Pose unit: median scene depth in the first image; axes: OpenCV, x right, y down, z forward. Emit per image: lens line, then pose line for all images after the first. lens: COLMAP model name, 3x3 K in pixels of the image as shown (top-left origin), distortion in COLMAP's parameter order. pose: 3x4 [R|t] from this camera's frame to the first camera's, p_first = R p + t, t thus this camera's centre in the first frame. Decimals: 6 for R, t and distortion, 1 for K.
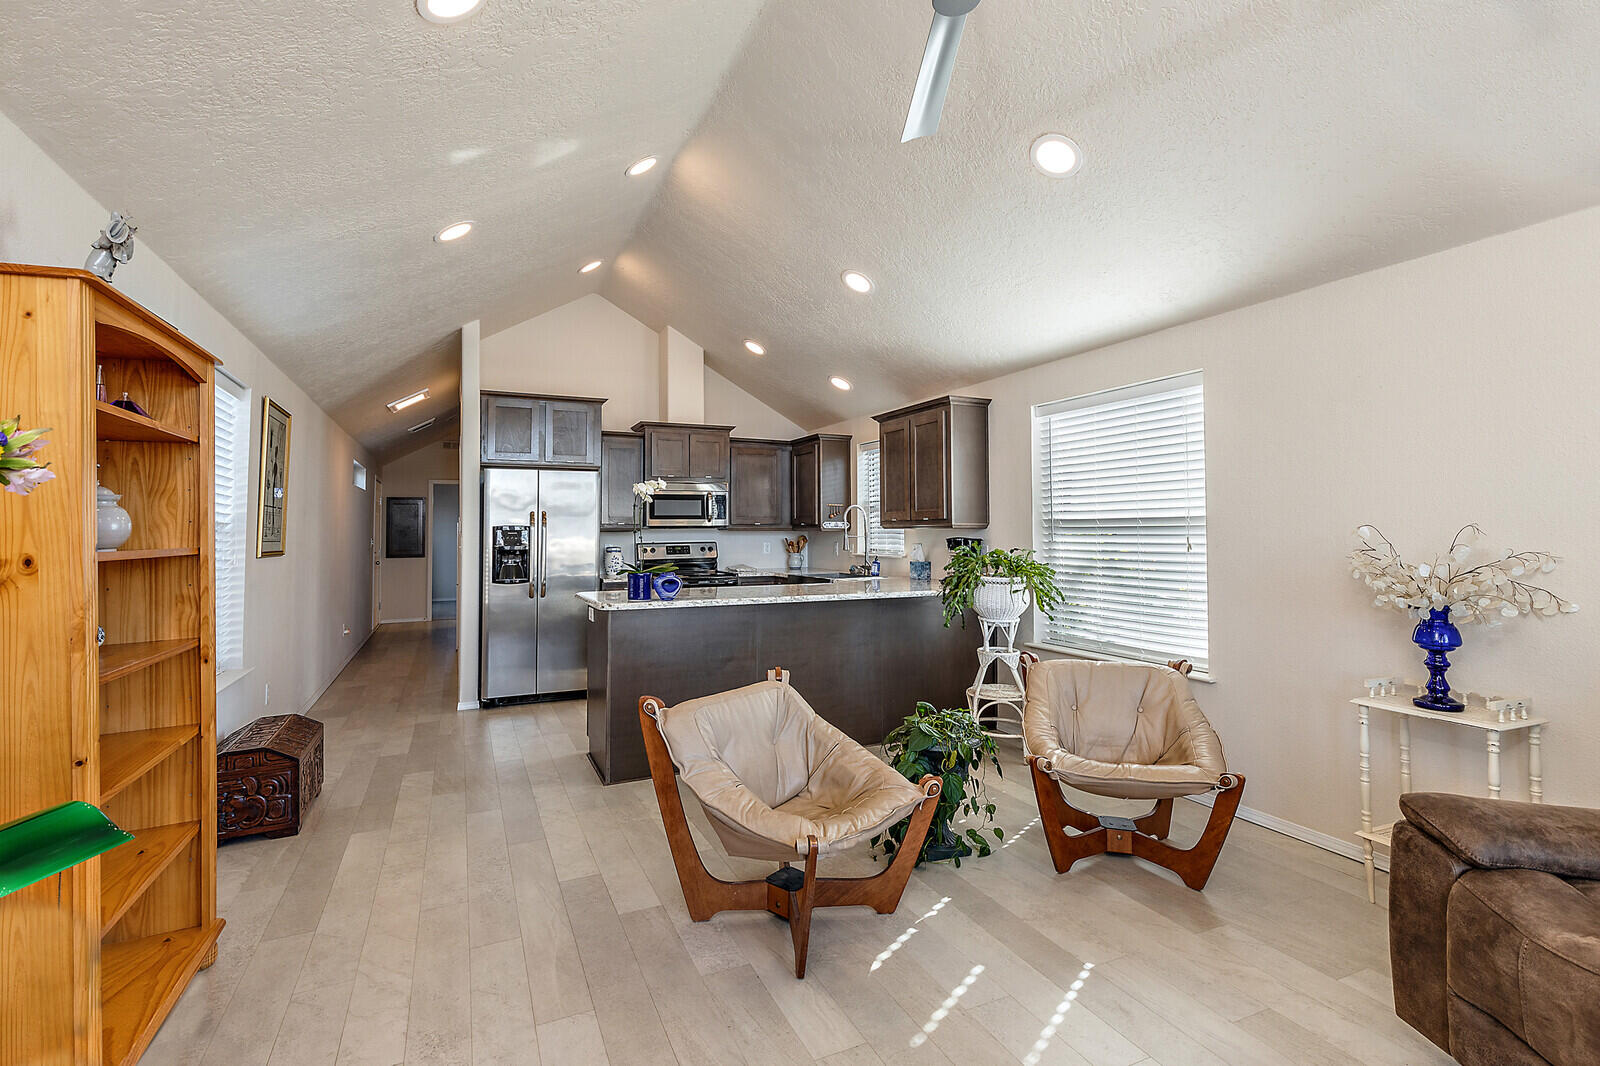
lens RADIAL K [[736.0, 0, 799.0], [0, 736.0, 496.9], [0, 0, 1]] dist [0.008227, -0.000264]
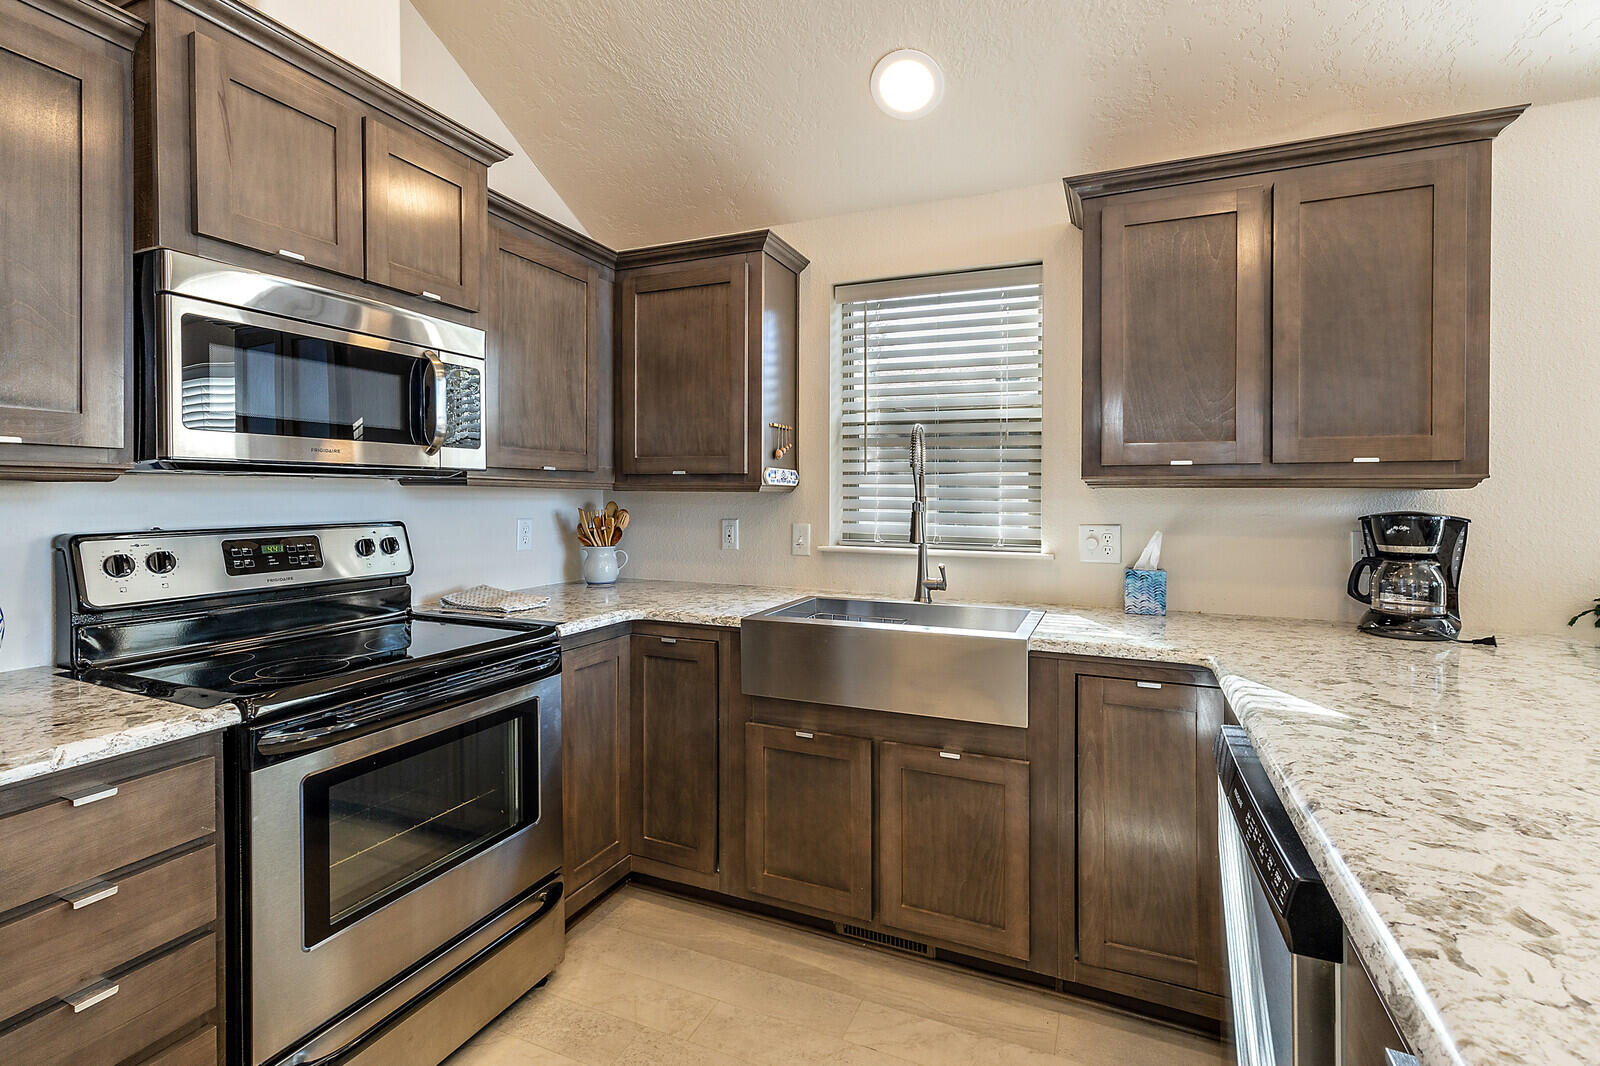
lens RADIAL K [[736.0, 0, 799.0], [0, 736.0, 496.9], [0, 0, 1]] dist [0.008227, -0.000264]
pose [[0.748772, 0.008176, 0.662777, -0.241804], [-0.040047, 0.998655, 0.032923, 0.041693], [-0.661617, -0.051194, 0.748093, 0.813770]]
